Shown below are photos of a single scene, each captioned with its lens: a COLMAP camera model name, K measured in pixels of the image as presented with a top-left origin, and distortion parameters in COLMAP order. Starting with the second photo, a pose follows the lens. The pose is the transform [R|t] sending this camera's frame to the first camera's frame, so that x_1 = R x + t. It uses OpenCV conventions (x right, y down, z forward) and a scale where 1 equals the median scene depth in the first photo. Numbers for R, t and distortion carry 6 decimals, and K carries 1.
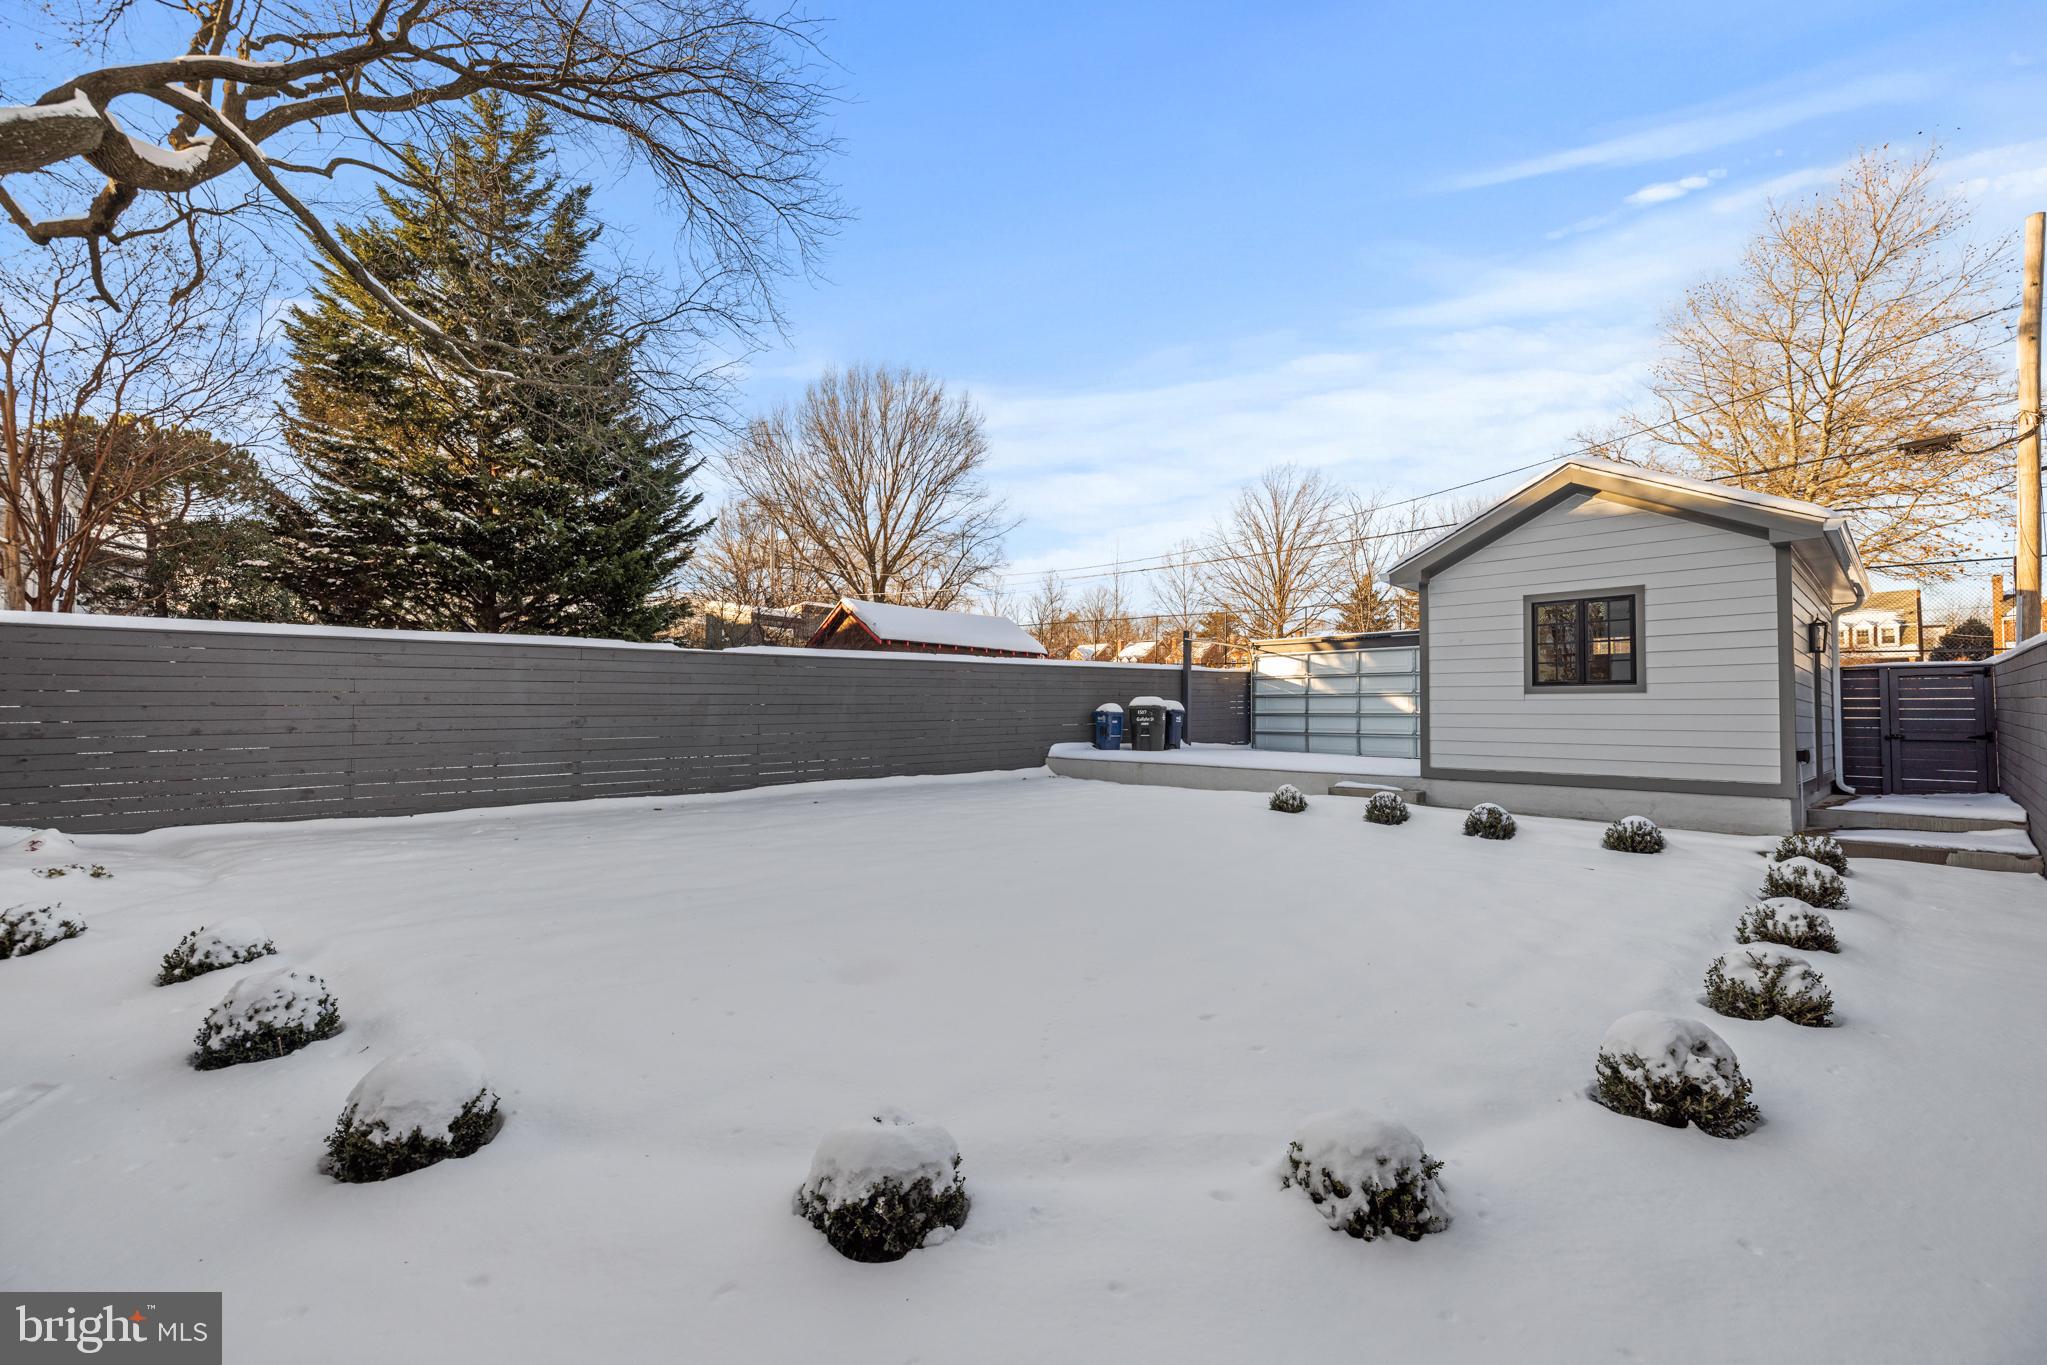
lens RADIAL K [[885.0, 0, 1055.1], [0, 885.0, 656.1], [0, 0, 1]] dist [0.002597, -0.000562]
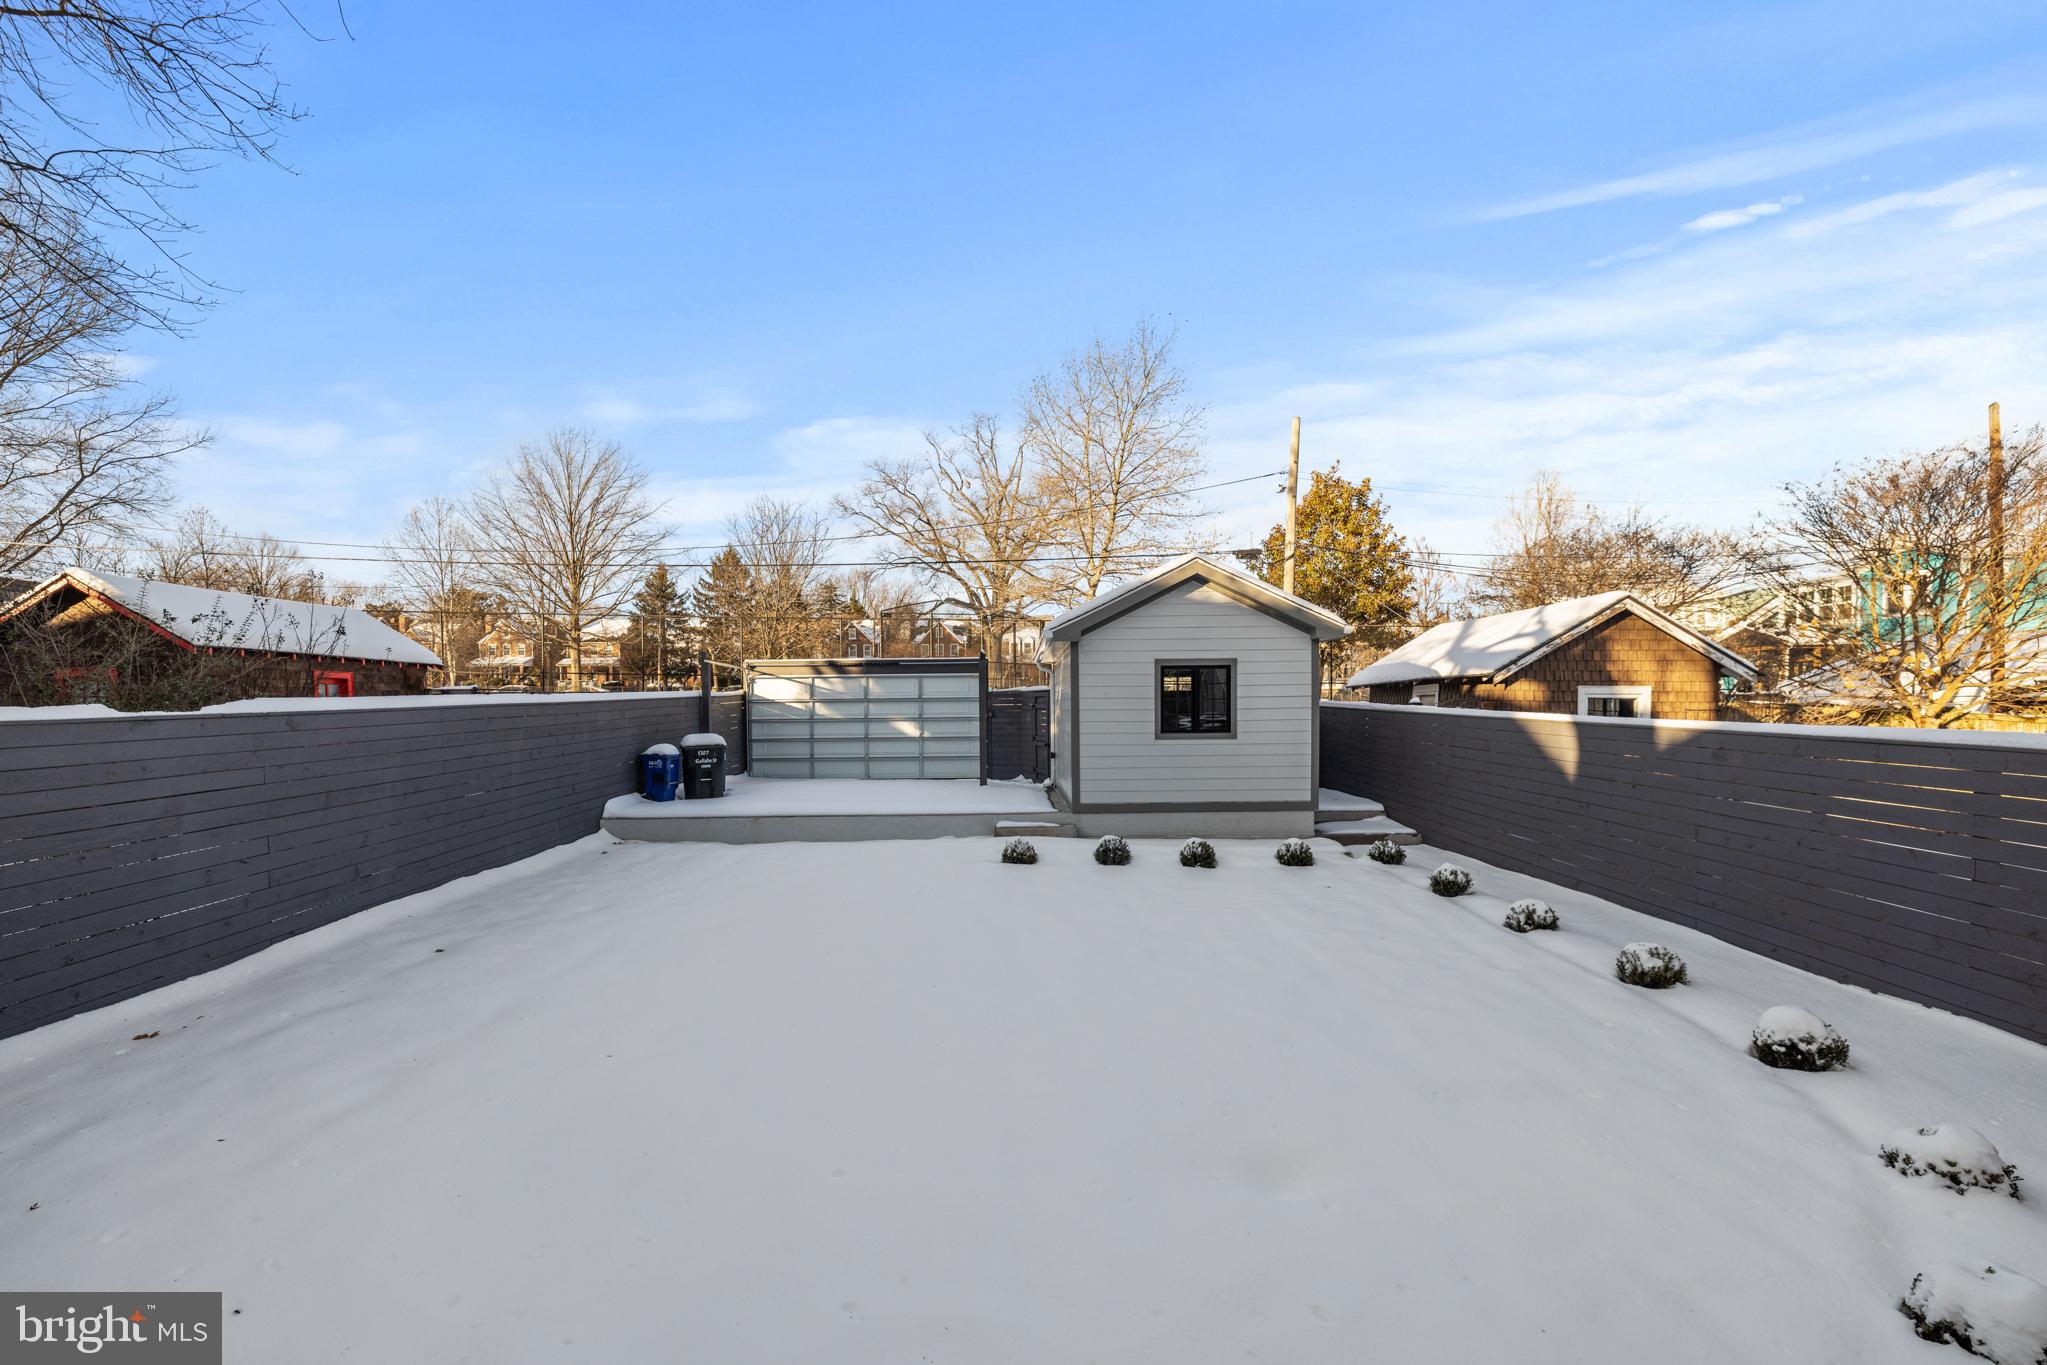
lens RADIAL K [[885.0, 0, 1032.0], [0, 885.0, 698.7], [0, 0, 1]] dist [0.002597, -0.000562]
pose [[0.675154, -0.010832, 0.737598, -0.317592], [-0.039735, 0.997907, 0.051026, -0.045271], [-0.736606, -0.063759, 0.673310, 0.193312]]
